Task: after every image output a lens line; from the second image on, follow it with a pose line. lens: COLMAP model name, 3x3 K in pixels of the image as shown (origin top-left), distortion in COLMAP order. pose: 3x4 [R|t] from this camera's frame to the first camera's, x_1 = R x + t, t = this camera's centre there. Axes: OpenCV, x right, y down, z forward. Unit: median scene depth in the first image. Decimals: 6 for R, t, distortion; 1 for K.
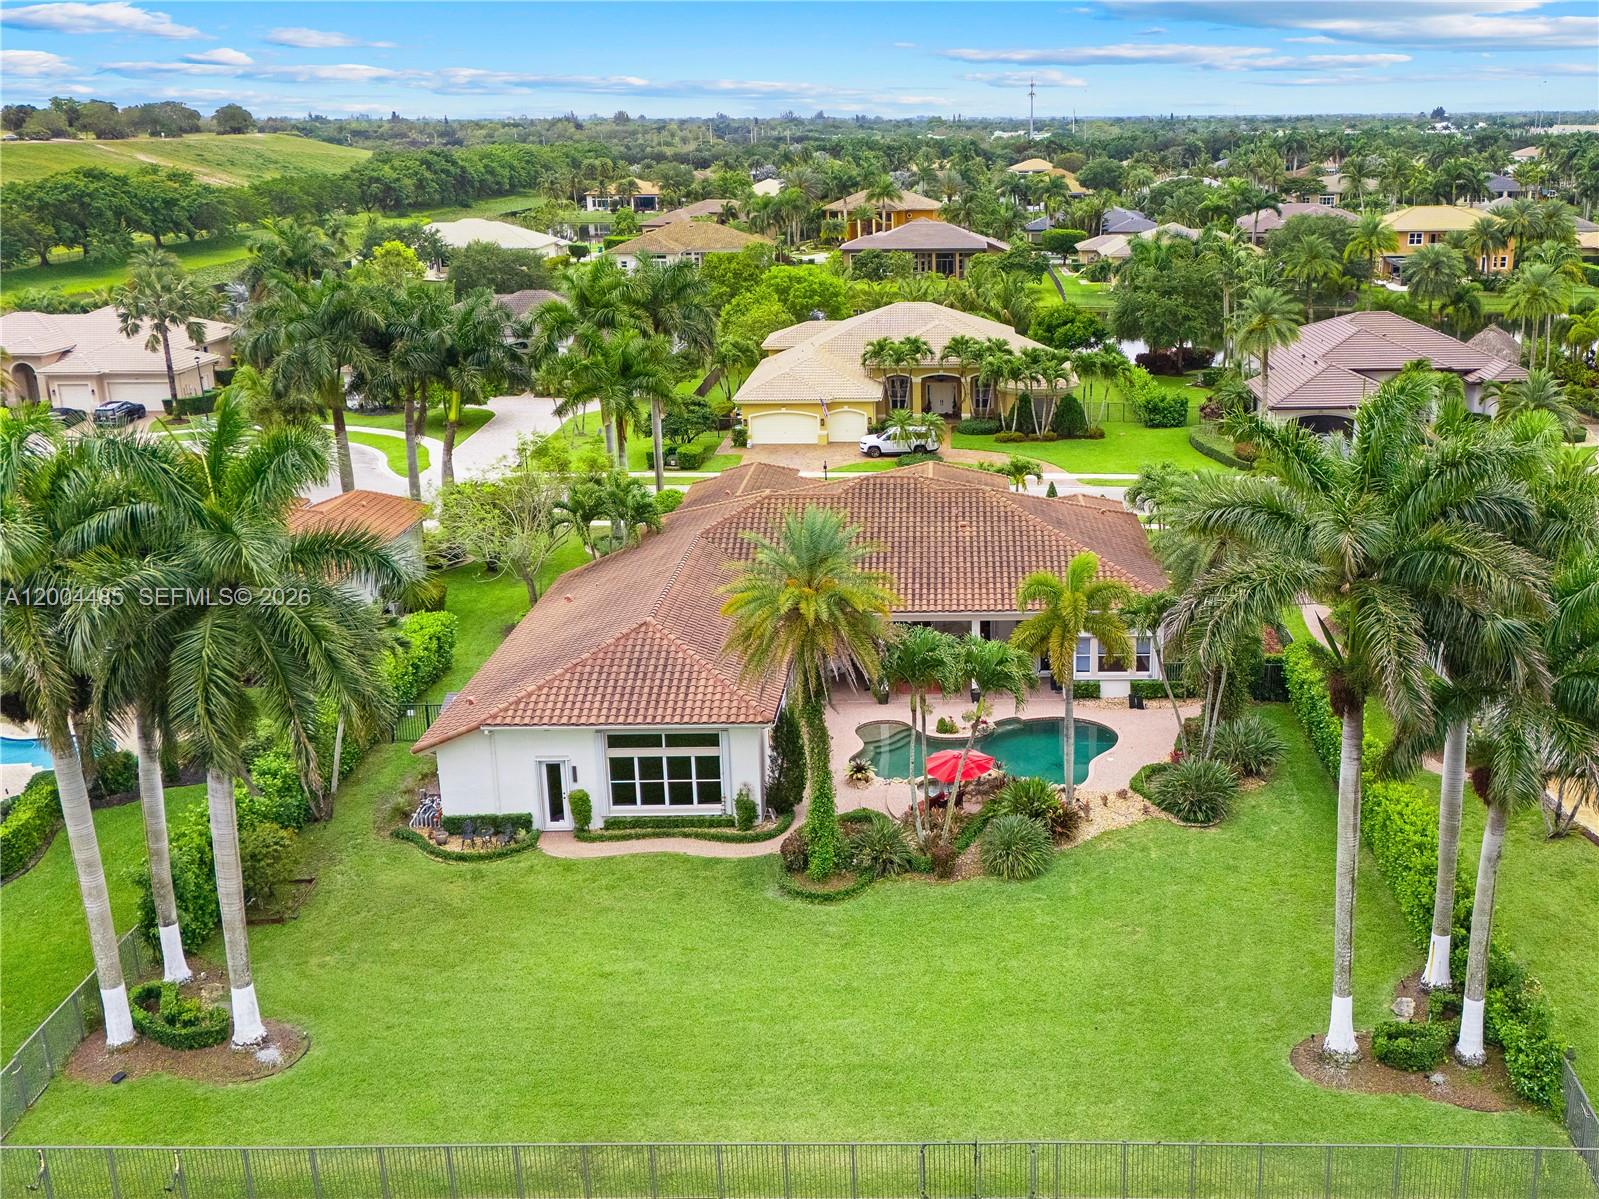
lens RADIAL K [[1635.2, 0, 963.9], [0, 1635.2, 602.1], [0, 0, 1]] dist [0.089530, -0.114108]
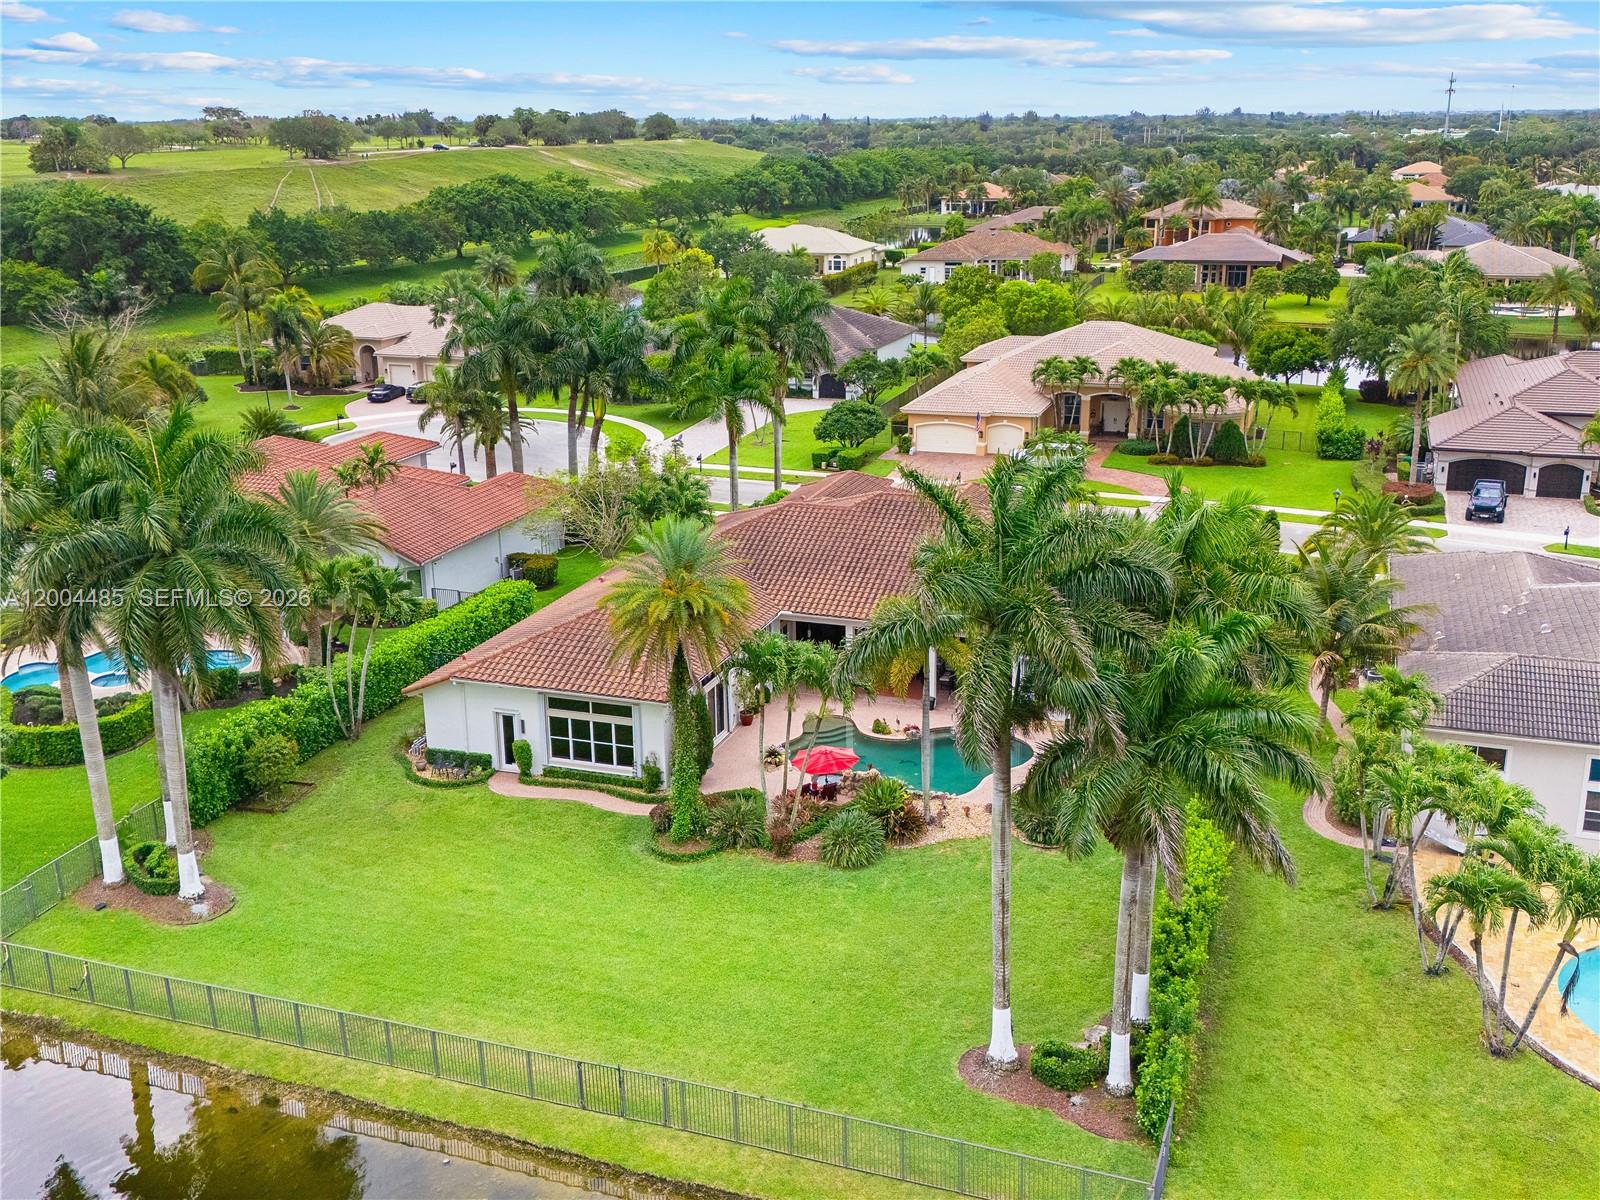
lens RADIAL K [[1610.6, 0, 800.0], [0, 1610.6, 600.0], [0, 0, 1]] dist [0.119865, -0.263721]
pose [[0.941134, 0.095398, -0.324293, 0.202867], [-0.093844, 0.995377, 0.020468, -0.018618], [0.324746, 0.011170, 0.945735, -0.028732]]
